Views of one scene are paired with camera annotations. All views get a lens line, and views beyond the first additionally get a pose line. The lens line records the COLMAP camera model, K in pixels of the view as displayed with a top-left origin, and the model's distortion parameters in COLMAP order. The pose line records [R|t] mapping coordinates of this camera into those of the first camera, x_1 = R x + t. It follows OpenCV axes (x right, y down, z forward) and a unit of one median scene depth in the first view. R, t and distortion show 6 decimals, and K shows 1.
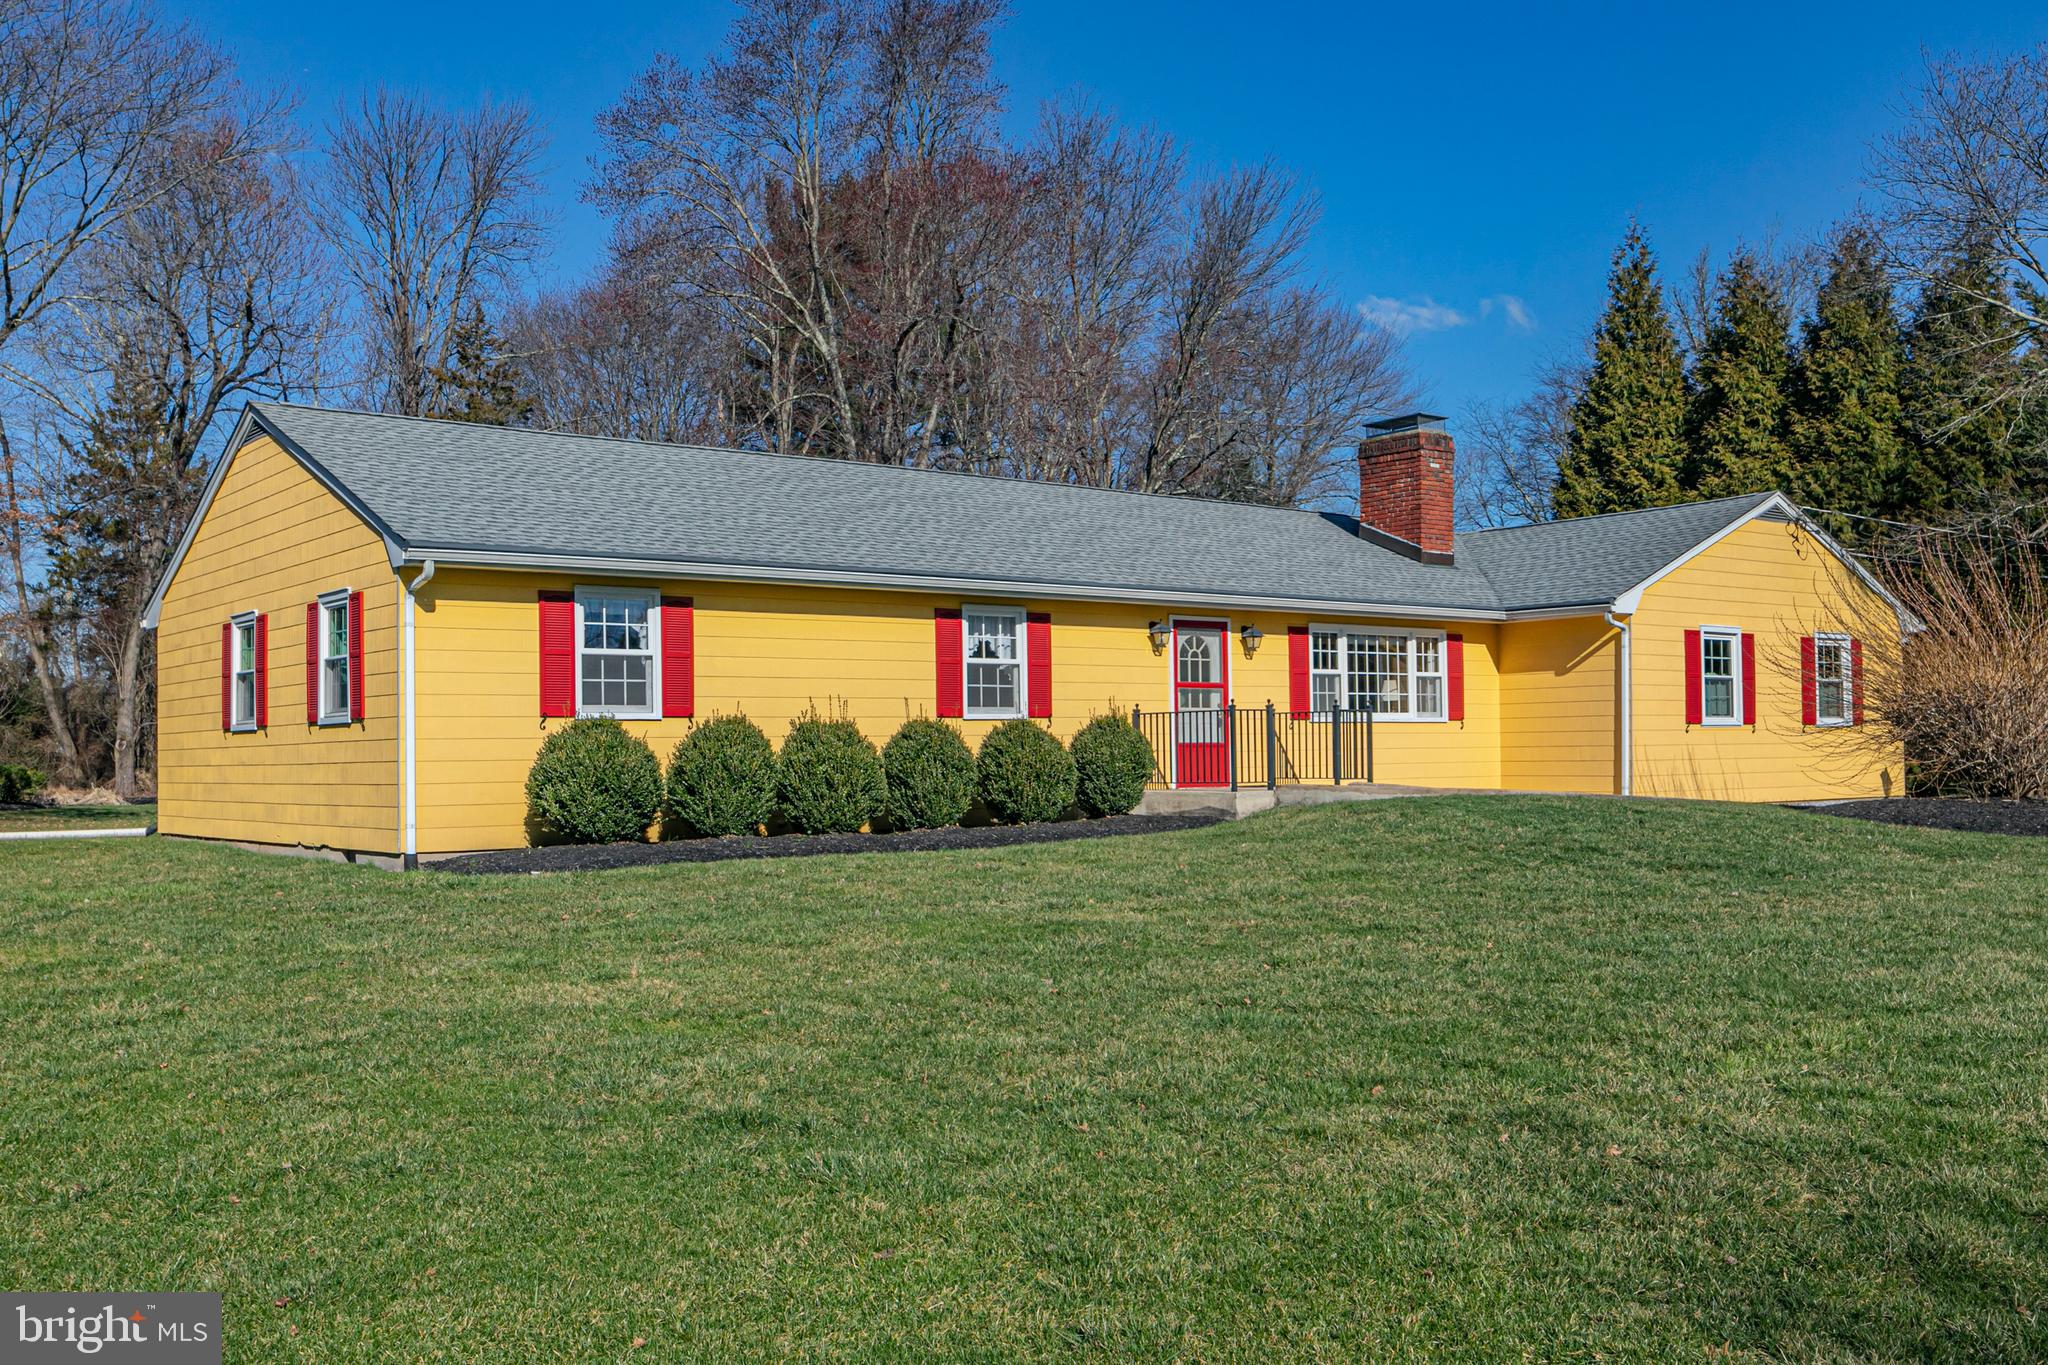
lens RADIAL K [[1925.0, 0, 1018.6], [0, 1925.0, 679.9], [0, 0, 1]] dist [-0.009002, 0.000000]
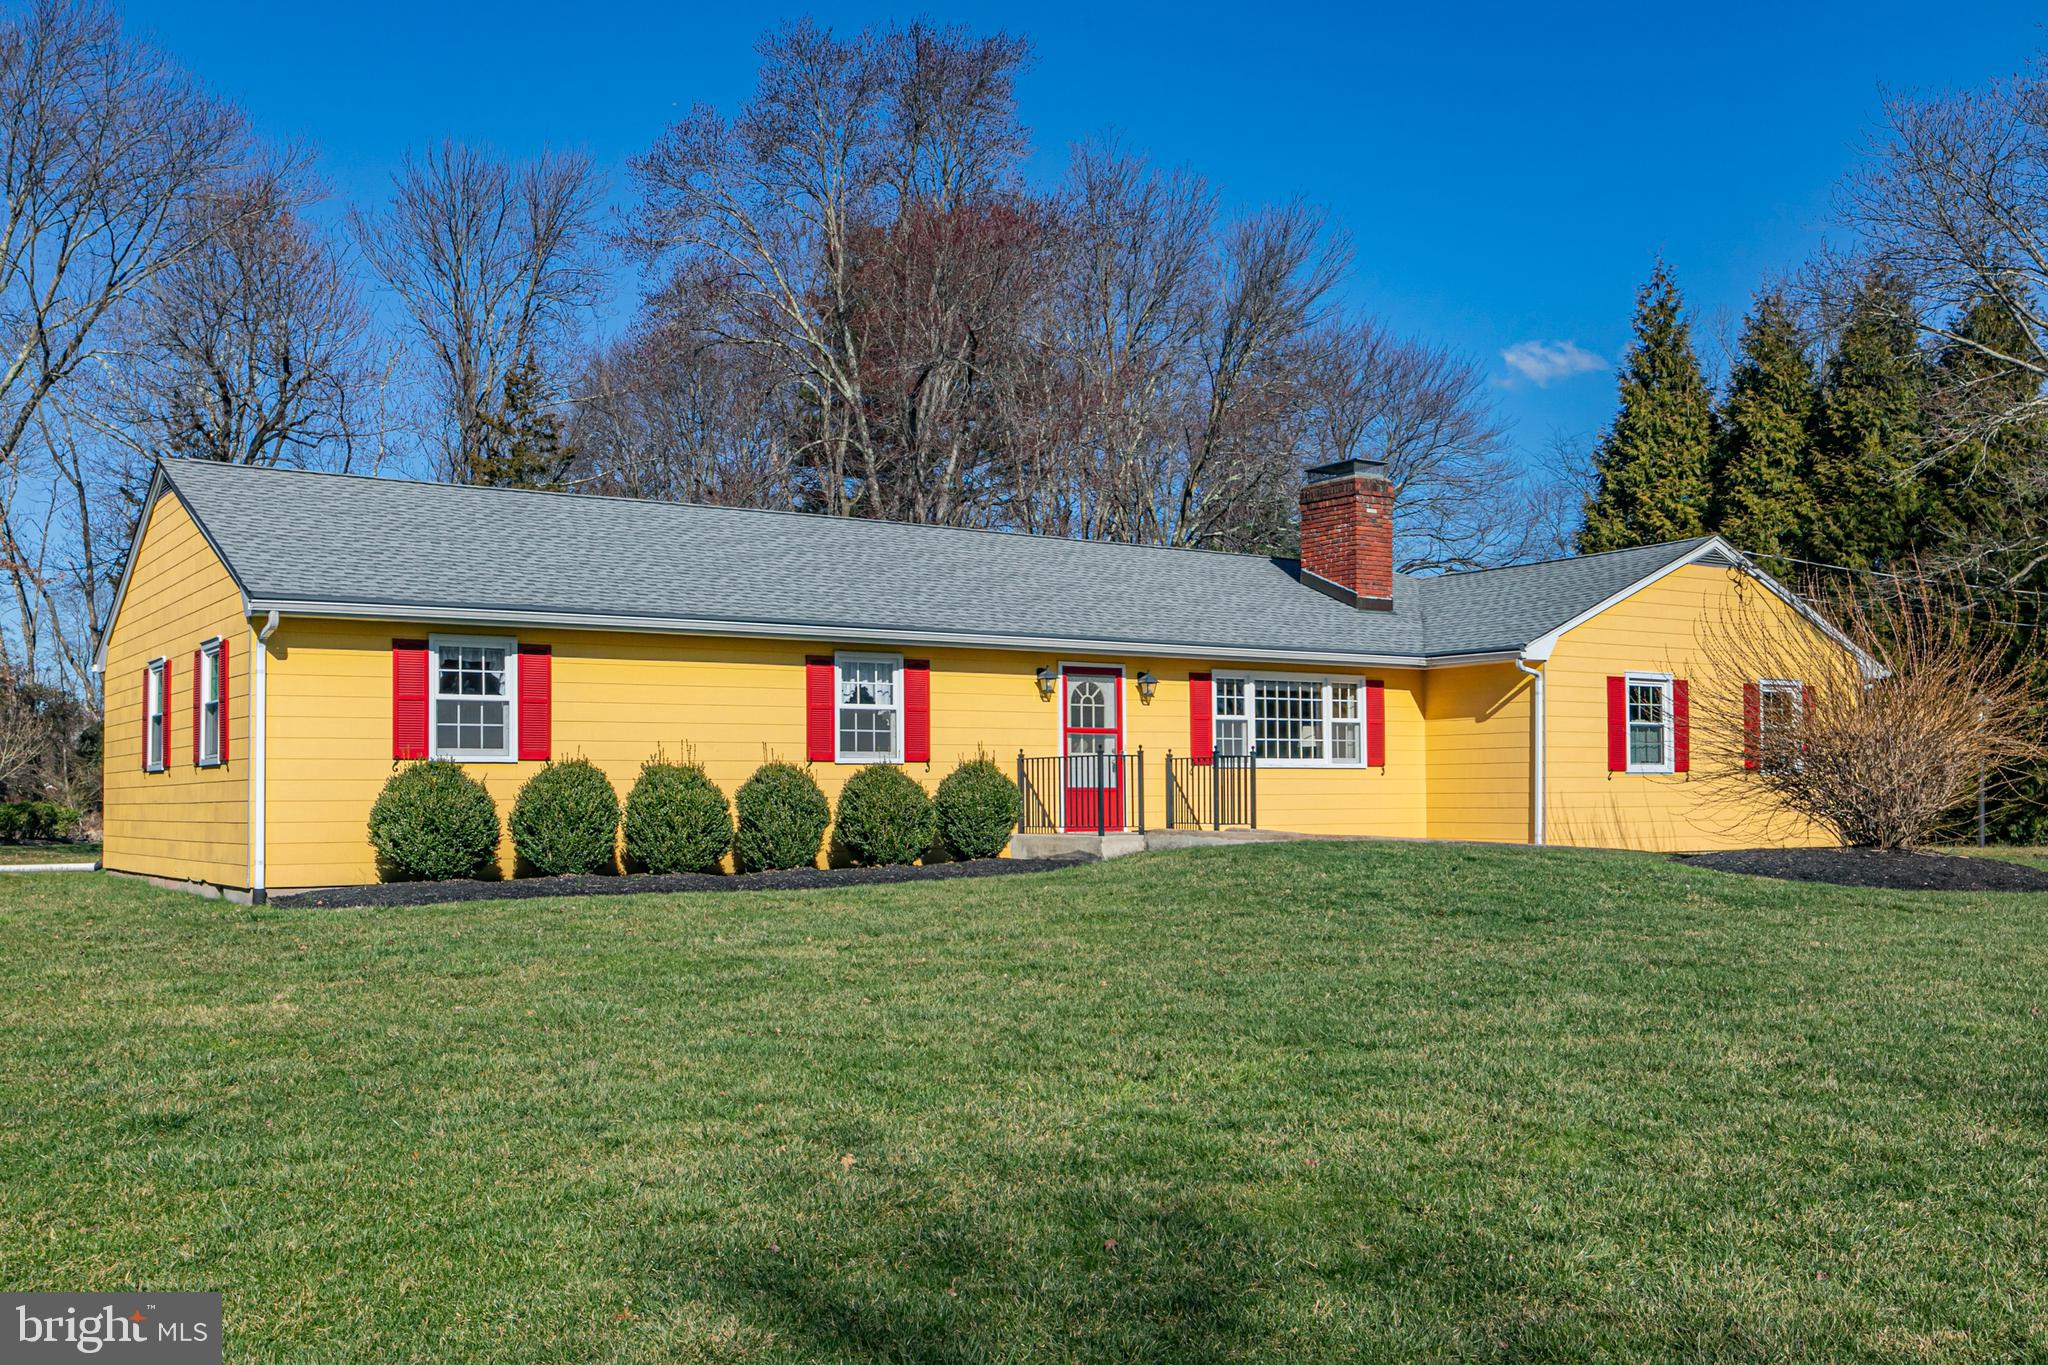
lens RADIAL K [[1969.6, 0, 1029.4], [0, 1969.6, 685.1], [0, 0, 1]] dist [-0.023897, 0.000000]
pose [[0.997744, 0.002045, -0.067104, 0.120689], [-0.003285, 0.999826, -0.018373, -0.001929], [0.067054, 0.018552, 0.997577, -0.032332]]
